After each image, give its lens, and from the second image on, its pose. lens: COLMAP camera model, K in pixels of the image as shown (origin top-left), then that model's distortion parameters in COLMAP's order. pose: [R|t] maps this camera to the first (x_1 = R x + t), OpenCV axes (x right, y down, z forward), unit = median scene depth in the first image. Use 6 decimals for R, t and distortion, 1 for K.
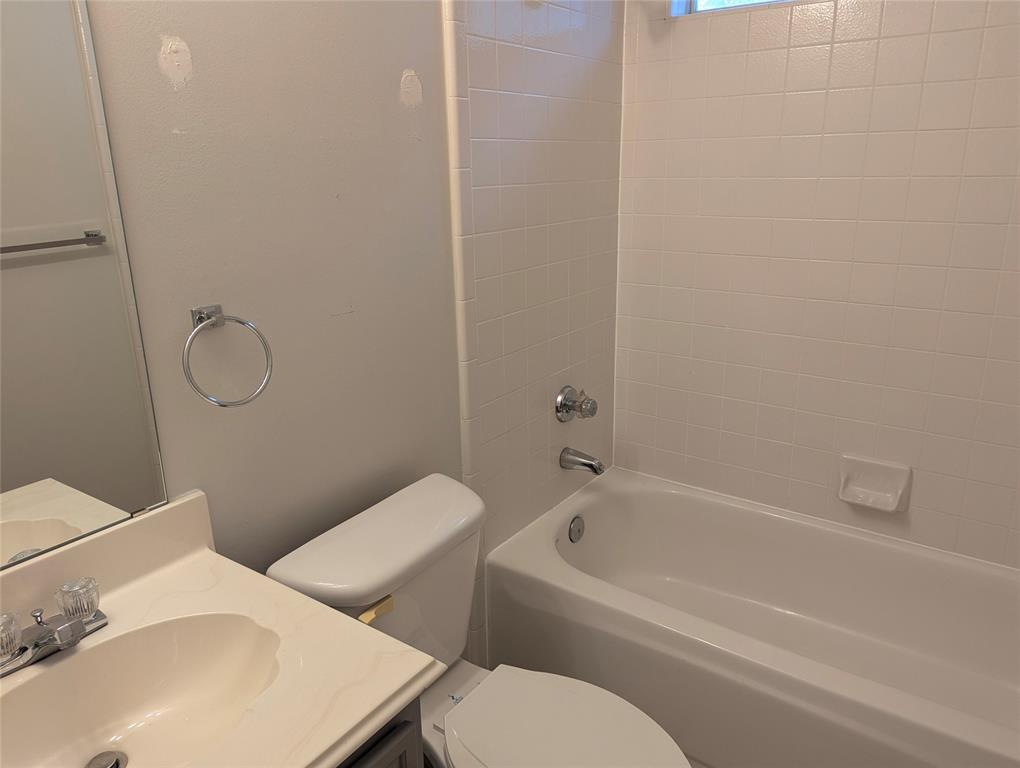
lens RADIAL K [[725.5, 0, 507.6], [0, 725.5, 386.2], [0, 0, 1]] dist [0.061645, -0.054989]
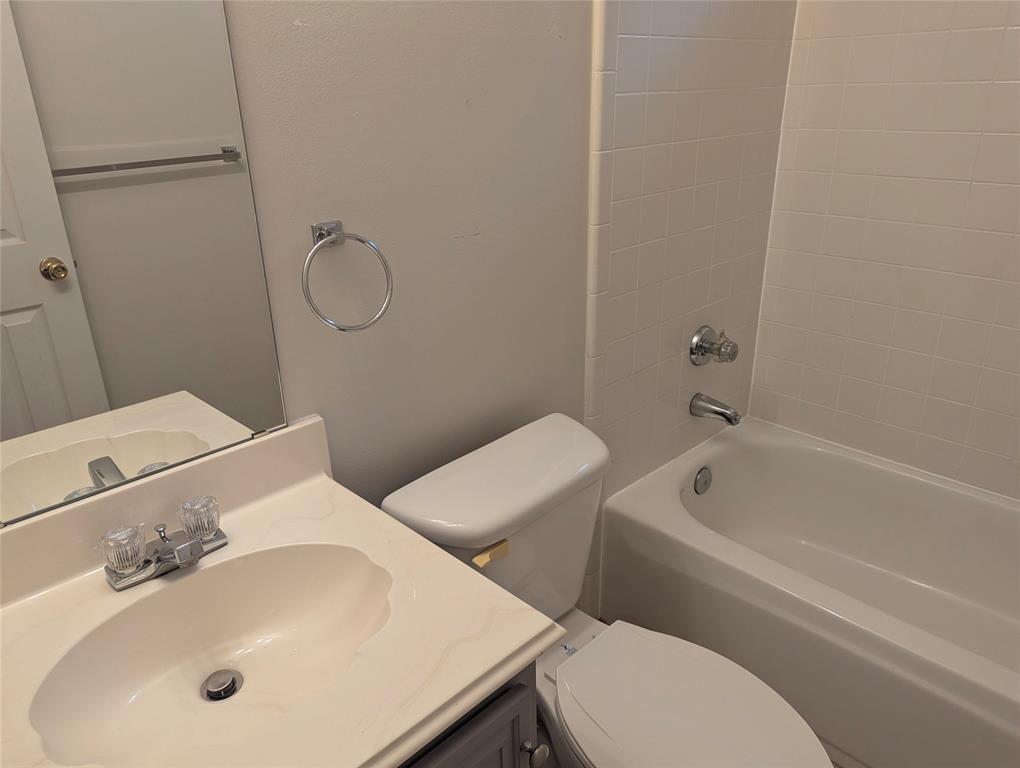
lens RADIAL K [[717.5, 0, 509.7], [0, 717.5, 412.9], [0, 0, 1]] dist [0.034810, -0.000555]
pose [[0.986568, 0.065640, -0.149584, -0.025833], [-0.046057, 0.990337, 0.130810, 0.001545], [0.156725, -0.122164, 0.980058, 0.102153]]
